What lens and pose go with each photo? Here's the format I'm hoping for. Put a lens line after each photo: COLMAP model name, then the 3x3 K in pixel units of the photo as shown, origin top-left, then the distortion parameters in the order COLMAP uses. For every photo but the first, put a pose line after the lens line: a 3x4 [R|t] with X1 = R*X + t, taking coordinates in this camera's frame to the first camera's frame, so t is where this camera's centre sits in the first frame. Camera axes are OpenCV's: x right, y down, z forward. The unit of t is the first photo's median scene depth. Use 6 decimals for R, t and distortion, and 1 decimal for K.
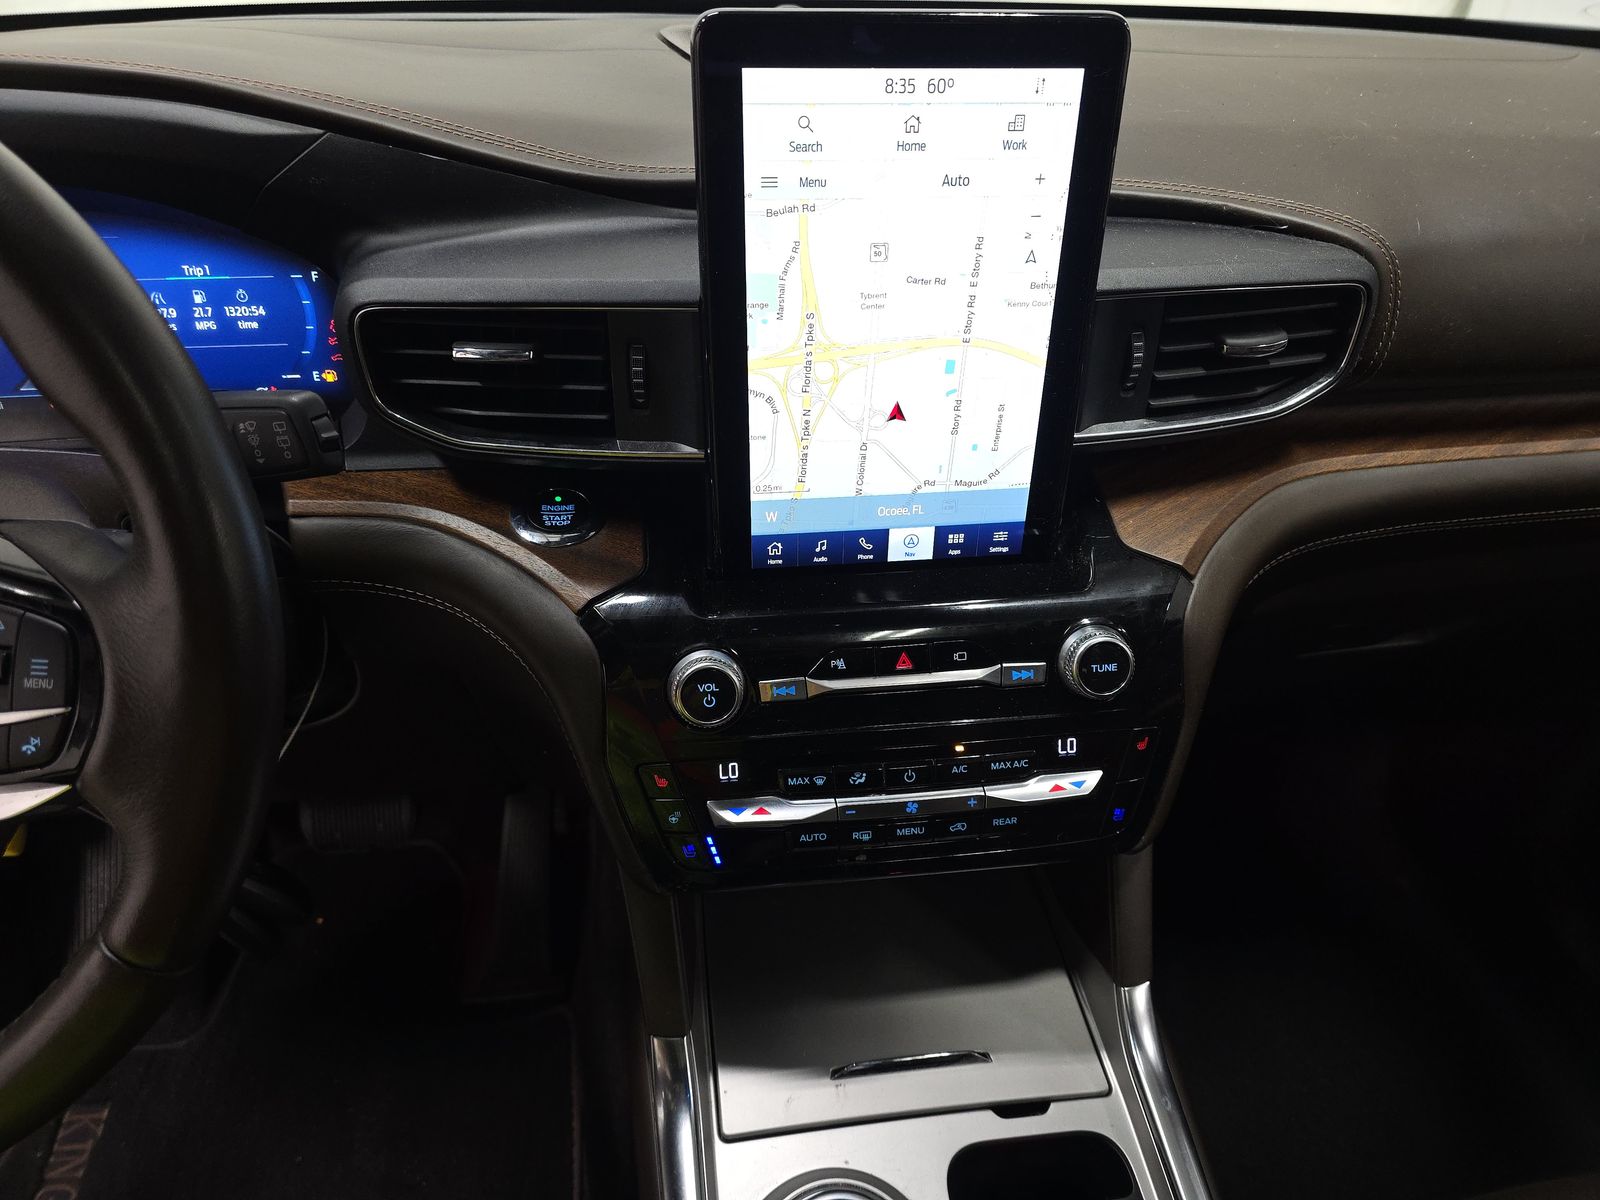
lens RADIAL K [[1052.4, 0, 800.0], [0, 1052.4, 600.0], [0, 0, 1]] dist [0.122562, -0.171390]
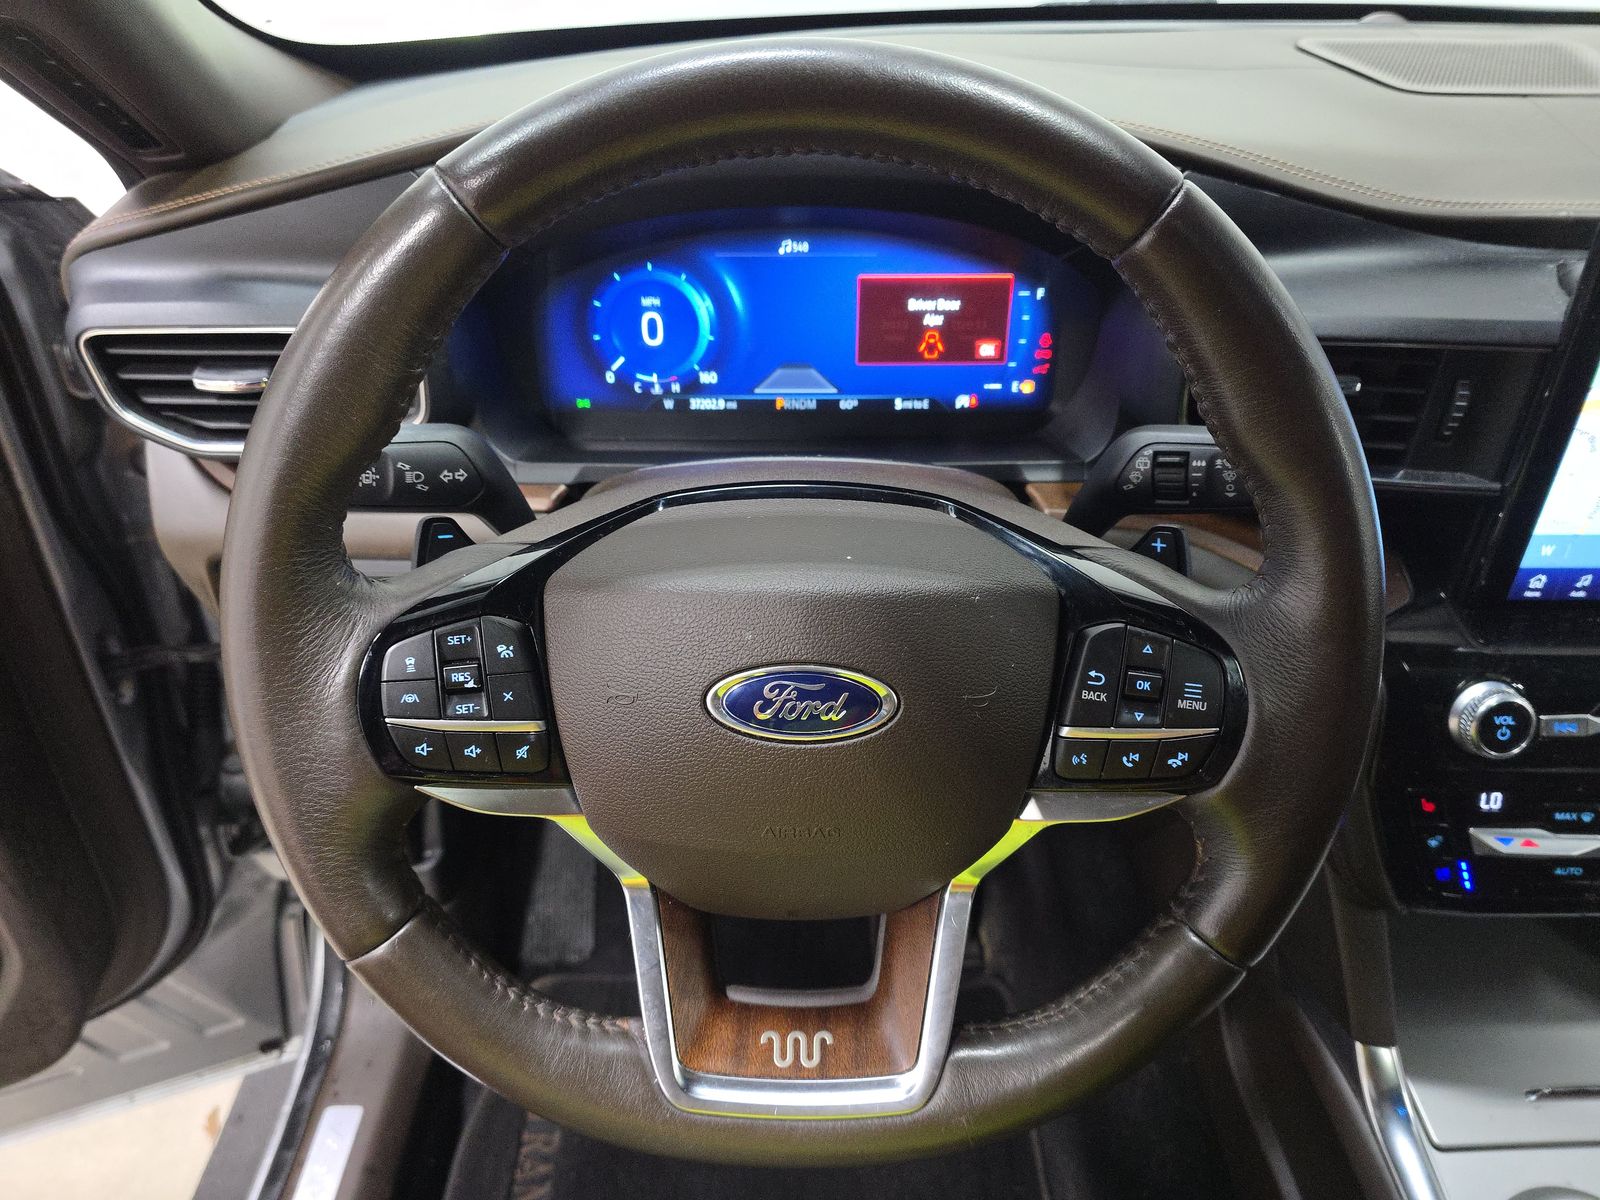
lens RADIAL K [[1079.1, 0, 800.0], [0, 1079.1, 600.0], [0, 0, 1]] dist [0.026114, 0.000415]
pose [[0.994258, 0.058939, -0.089318, -0.644121], [-0.055875, 0.997773, 0.036418, -0.030967], [0.091265, -0.031219, 0.995337, -0.096293]]
